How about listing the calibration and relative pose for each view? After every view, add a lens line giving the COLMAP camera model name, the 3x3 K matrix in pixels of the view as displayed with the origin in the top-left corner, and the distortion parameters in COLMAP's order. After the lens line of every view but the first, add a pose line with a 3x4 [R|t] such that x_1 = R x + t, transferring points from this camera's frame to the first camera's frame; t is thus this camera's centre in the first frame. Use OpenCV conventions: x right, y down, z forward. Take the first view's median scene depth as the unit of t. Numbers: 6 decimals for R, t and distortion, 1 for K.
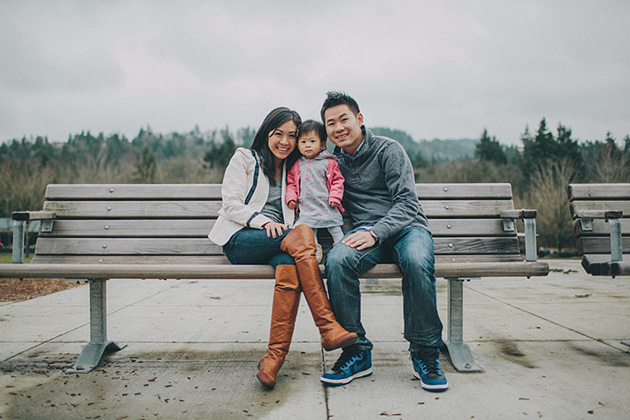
lens RADIAL K [[643.8, 0, 315.0], [0, 643.8, 210.0], [0, 0, 1]] dist [-0.007966, -0.002310]
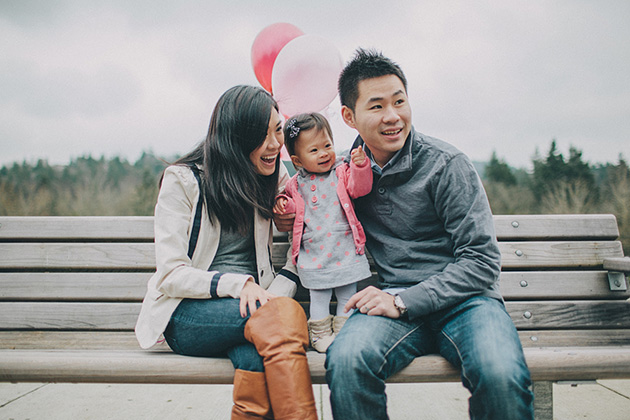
lens RADIAL K [[643.8, 0, 315.0], [0, 643.8, 210.0], [0, 0, 1]] dist [-0.007966, -0.002310]
pose [[0.999951, -0.001692, -0.009718, 0.010109], [0.001348, 0.999377, -0.035270, -0.023919], [0.009772, 0.035256, 0.999331, 0.356197]]
